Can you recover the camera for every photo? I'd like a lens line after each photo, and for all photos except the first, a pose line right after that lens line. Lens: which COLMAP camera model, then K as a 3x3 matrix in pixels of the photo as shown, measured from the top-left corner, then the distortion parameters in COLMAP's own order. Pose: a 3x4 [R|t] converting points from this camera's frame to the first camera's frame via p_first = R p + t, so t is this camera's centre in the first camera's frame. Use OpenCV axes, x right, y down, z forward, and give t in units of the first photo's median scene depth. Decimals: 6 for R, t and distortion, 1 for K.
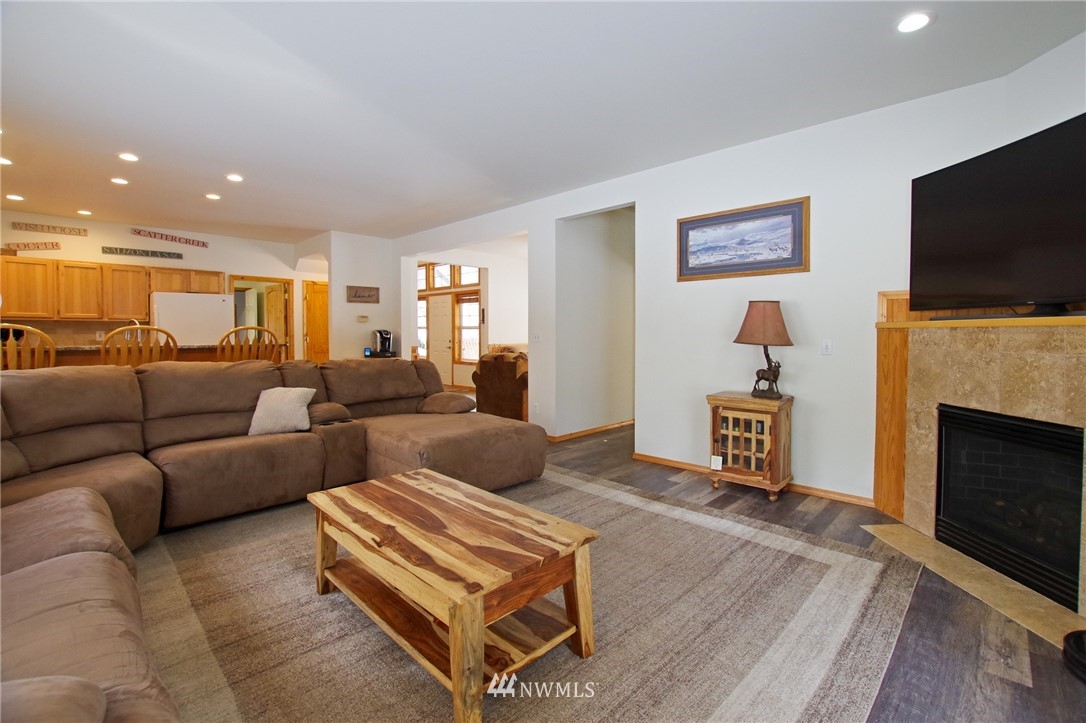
lens RADIAL K [[479.0, 0, 559.5], [0, 479.0, 341.2], [0, 0, 1]] dist [-0.031776, 0.003514]
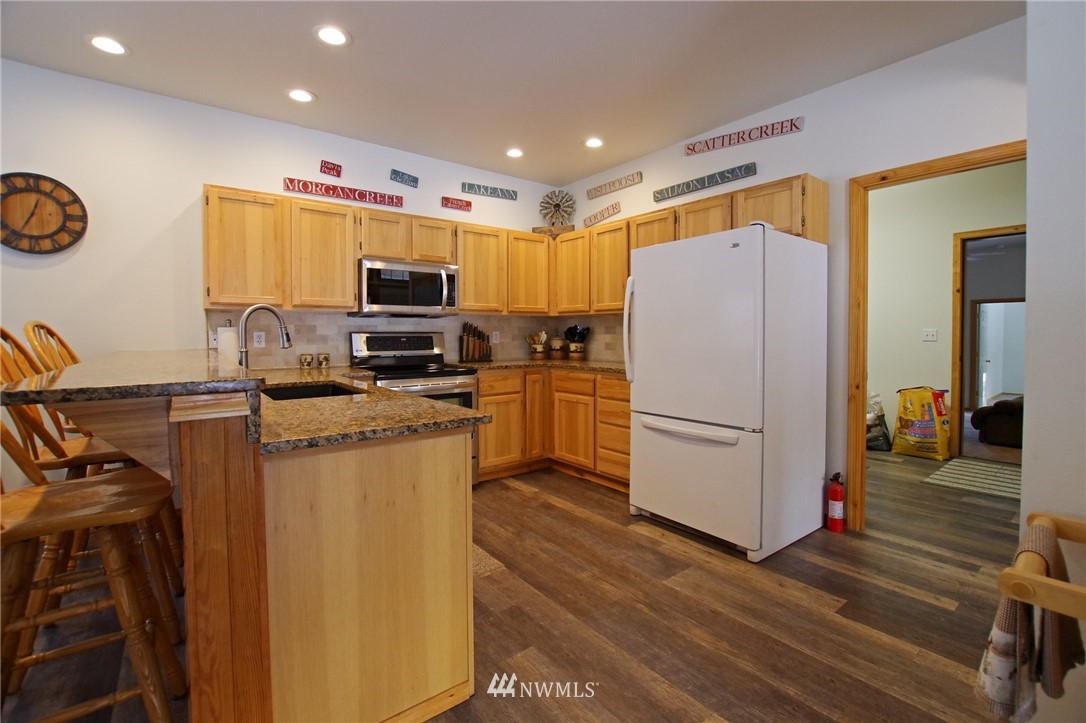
lens RADIAL K [[479.0, 0, 556.2], [0, 479.0, 343.4], [0, 0, 1]] dist [-0.031776, 0.003514]
pose [[-0.144028, 0.021948, -0.989330, -0.479197], [-0.015557, 0.999580, 0.024440, -0.024174], [0.989451, 0.018911, -0.143626, 1.377707]]
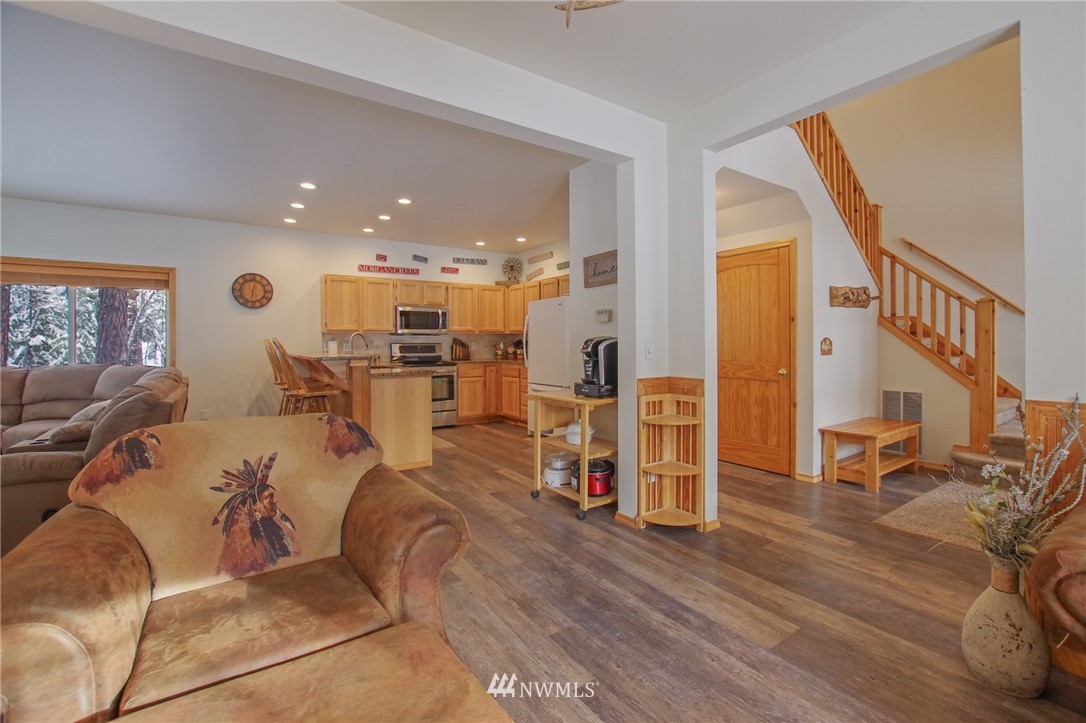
lens RADIAL K [[479.0, 0, 555.5], [0, 479.0, 343.6], [0, 0, 1]] dist [-0.031776, 0.003514]
pose [[-0.210788, 0.002332, -0.977529, 0.167728], [-0.012879, 0.999904, 0.005163, -0.032218], [0.977447, 0.013678, -0.210737, 1.760784]]
